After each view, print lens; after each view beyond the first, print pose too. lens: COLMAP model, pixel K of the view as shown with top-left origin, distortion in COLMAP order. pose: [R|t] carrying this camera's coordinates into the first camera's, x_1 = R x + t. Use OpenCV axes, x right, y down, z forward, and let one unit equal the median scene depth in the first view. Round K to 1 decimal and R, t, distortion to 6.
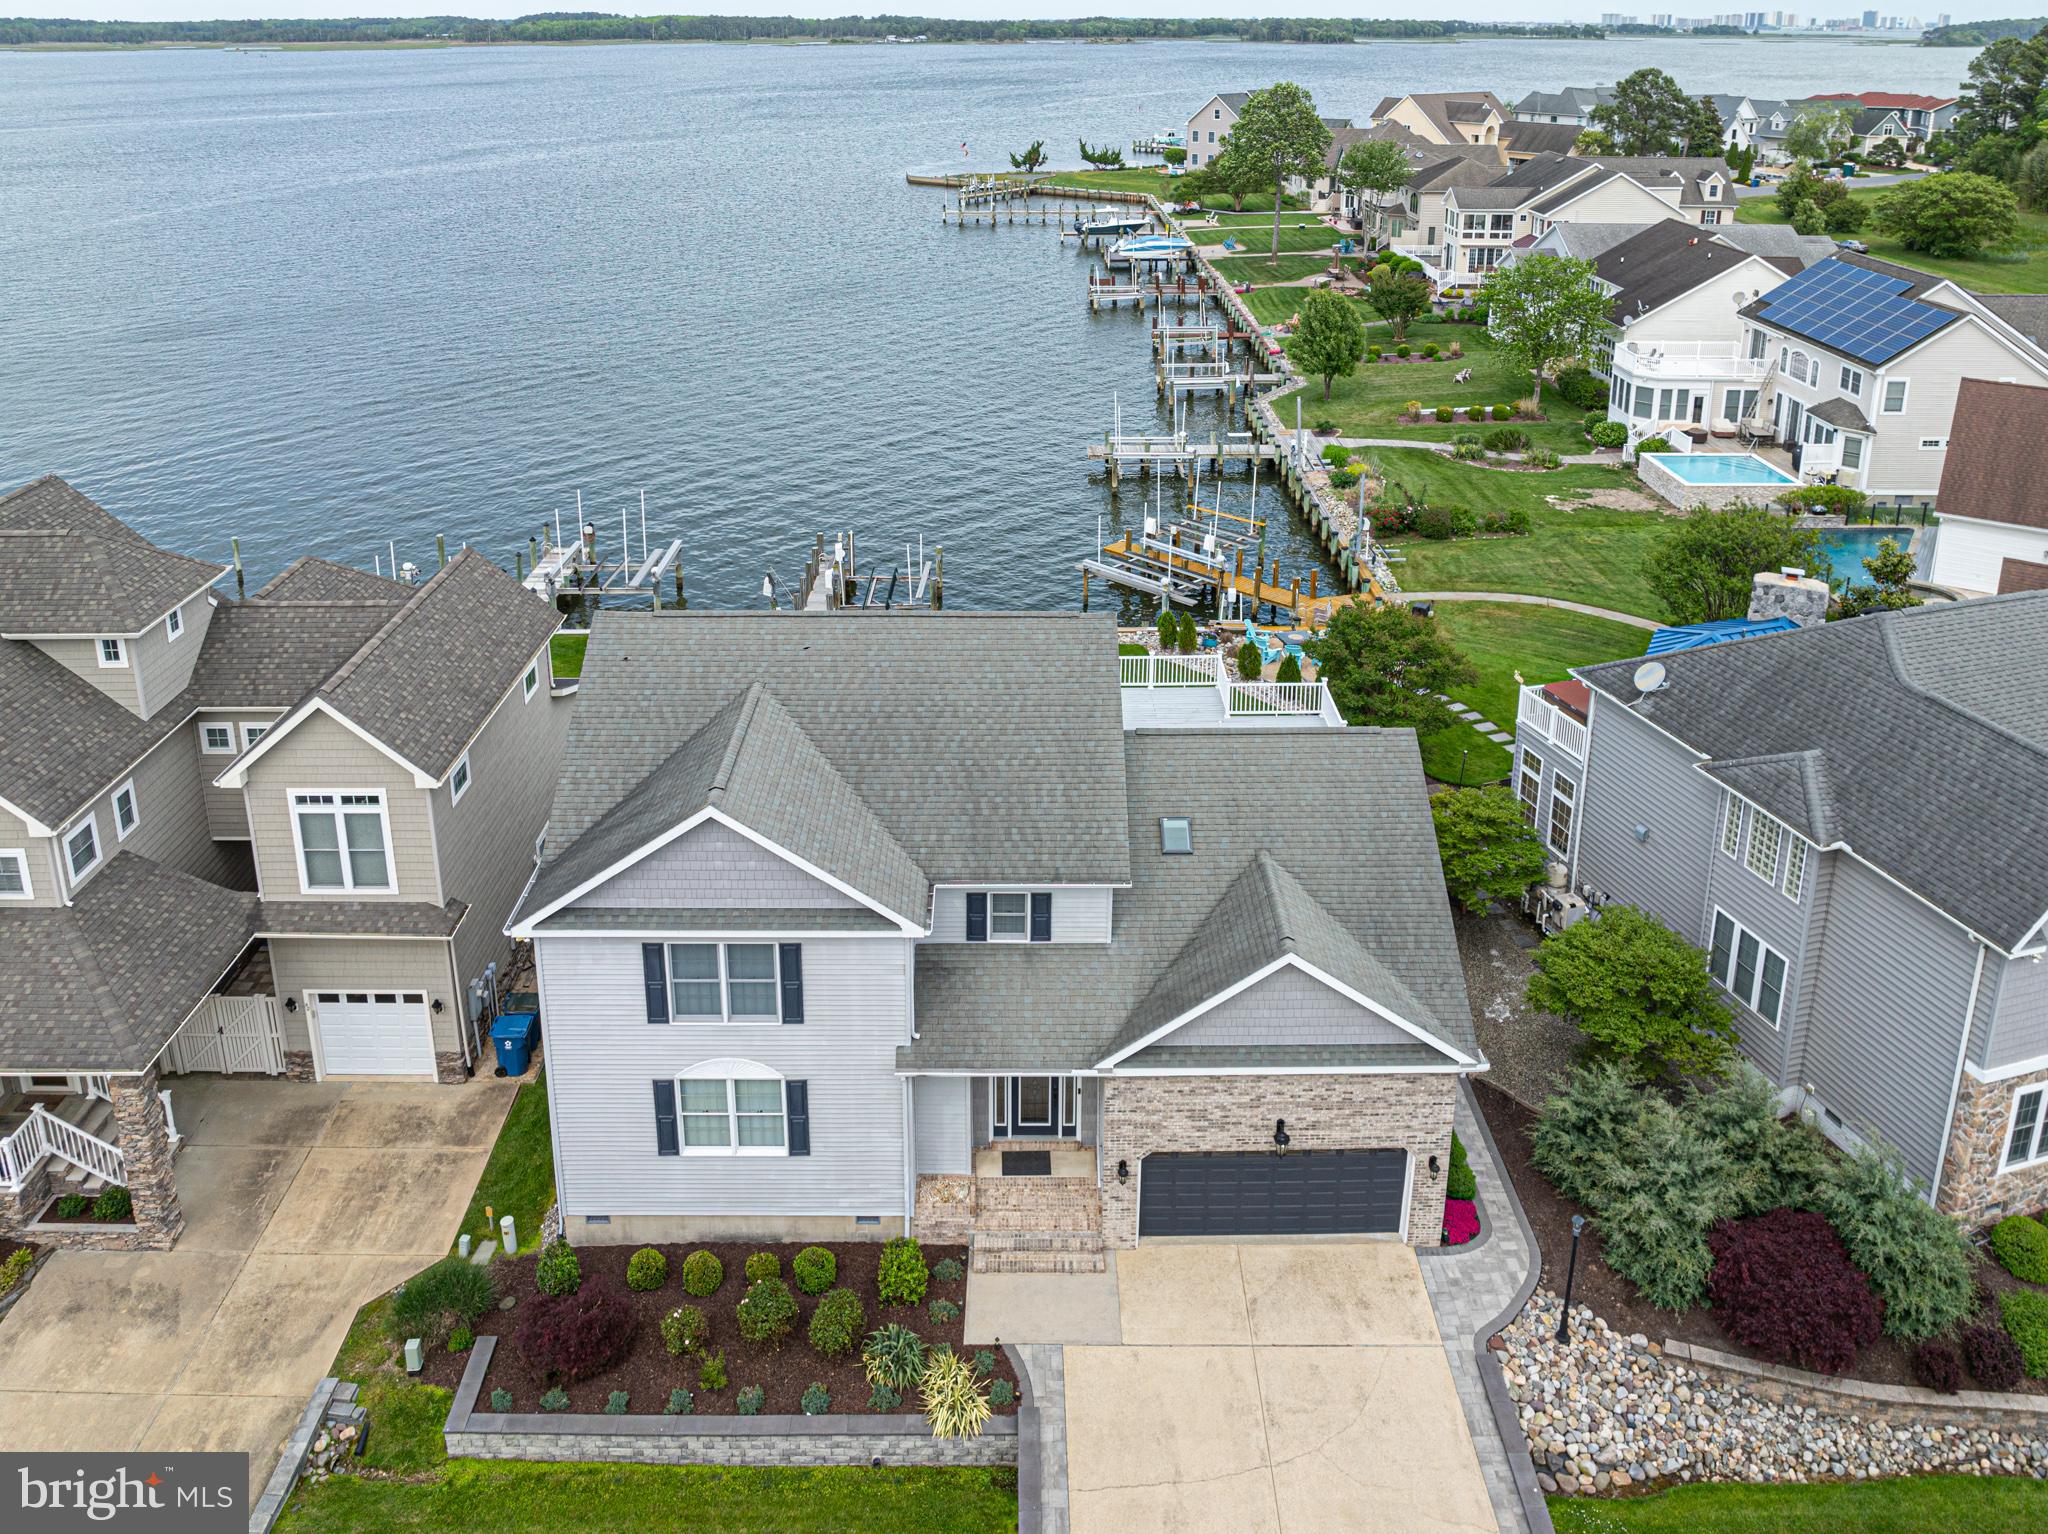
lens RADIAL K [[1479.6, 0, 1056.5], [0, 1479.6, 439.1], [0, 0, 1]] dist [-0.023835, 0.000123]
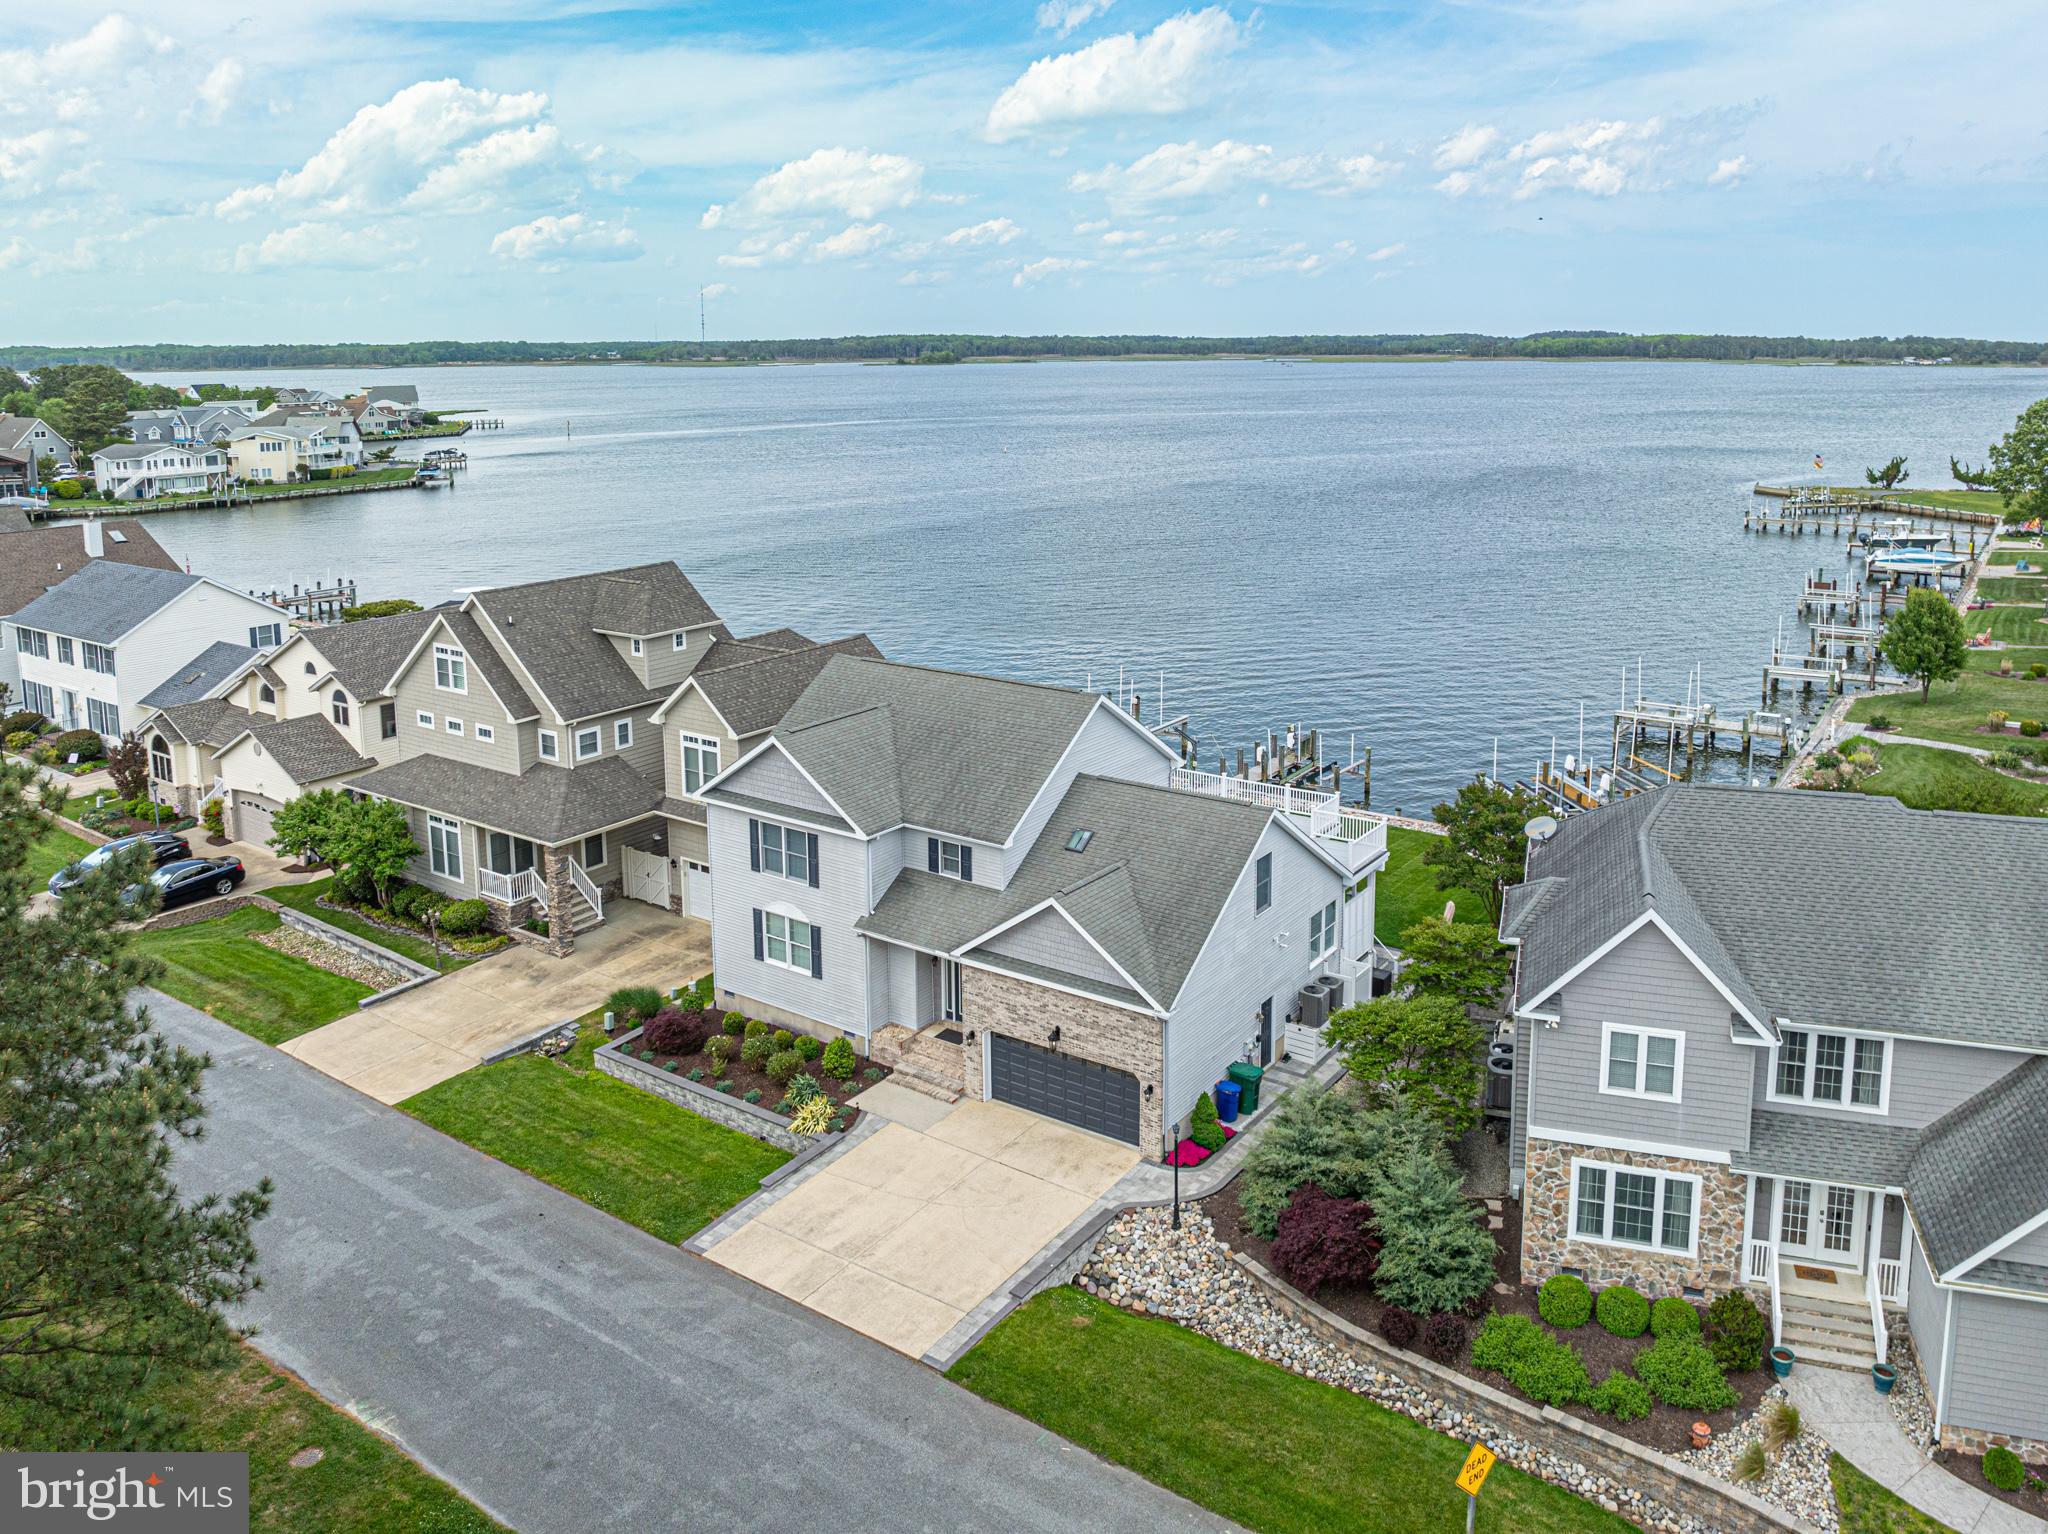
lens RADIAL K [[1460.8, 0, 1166.9], [0, 1460.8, 601.5], [0, 0, 1]] dist [-0.011143, -0.007365]
pose [[0.845565, 0.089183, -0.526370, 0.941880], [-0.141069, 0.988230, -0.059178, 0.119202], [0.514897, 0.124293, 0.848194, -0.204316]]
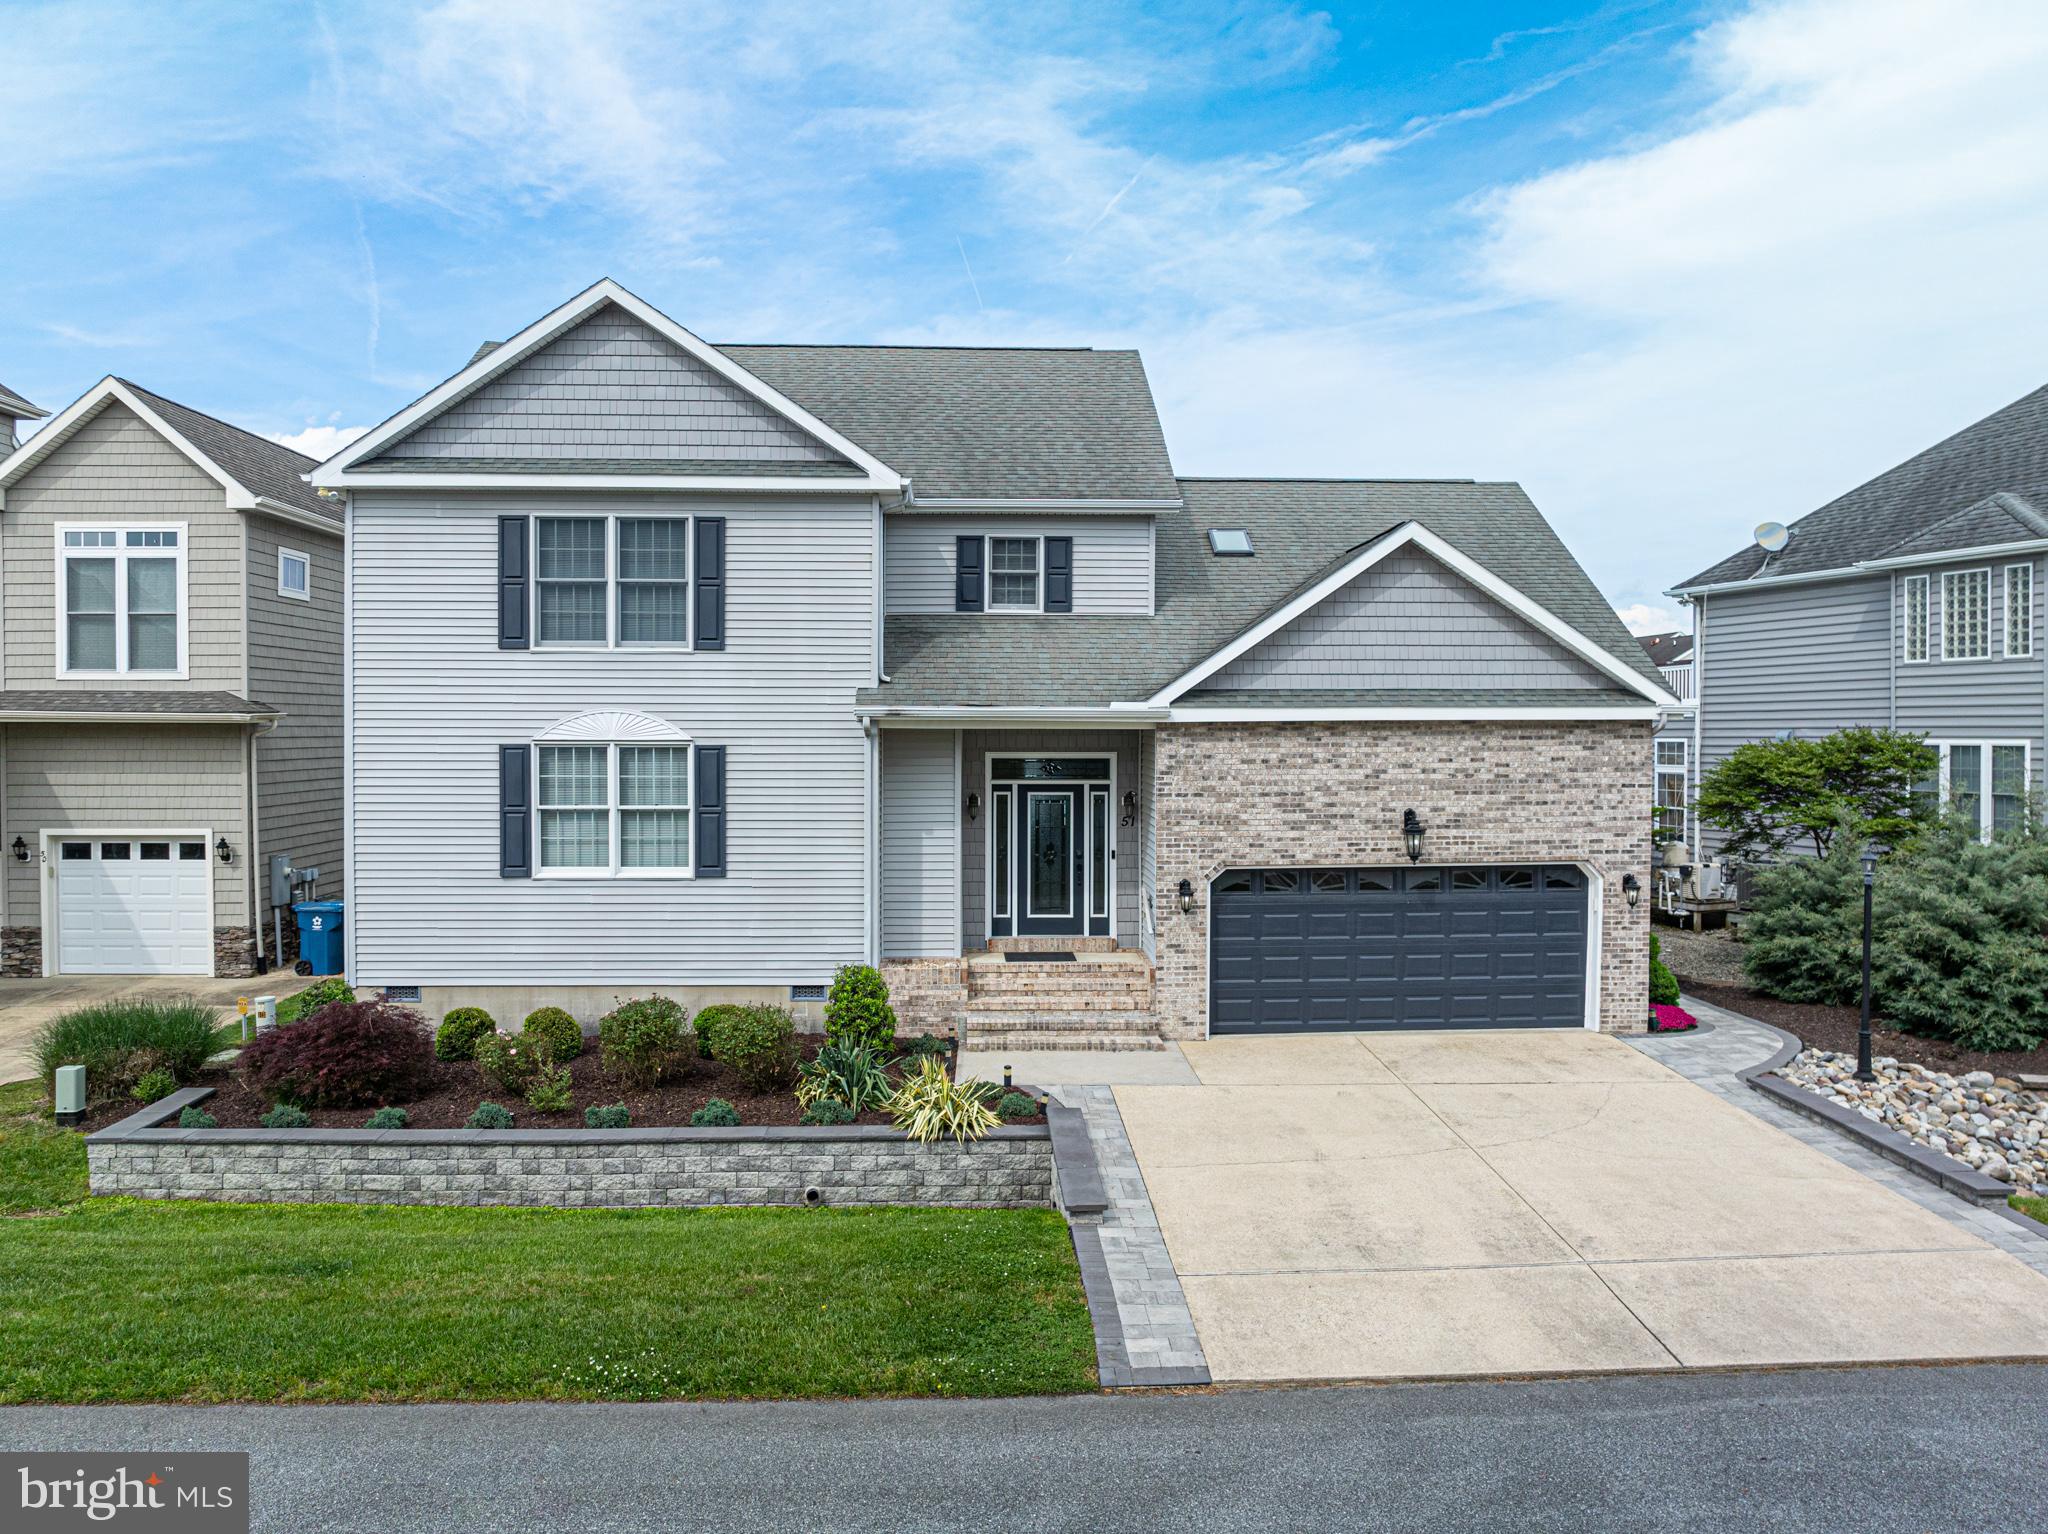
lens RADIAL K [[1414.9, 0, 1078.1], [0, 1414.9, 770.9], [0, 0, 1]] dist [-0.041301, 0.015025]
pose [[0.999425, -0.003396, 0.033729, -0.025805], [0.011065, 0.973154, -0.229887, 0.585630], [-0.032043, 0.230128, 0.972633, 0.350129]]
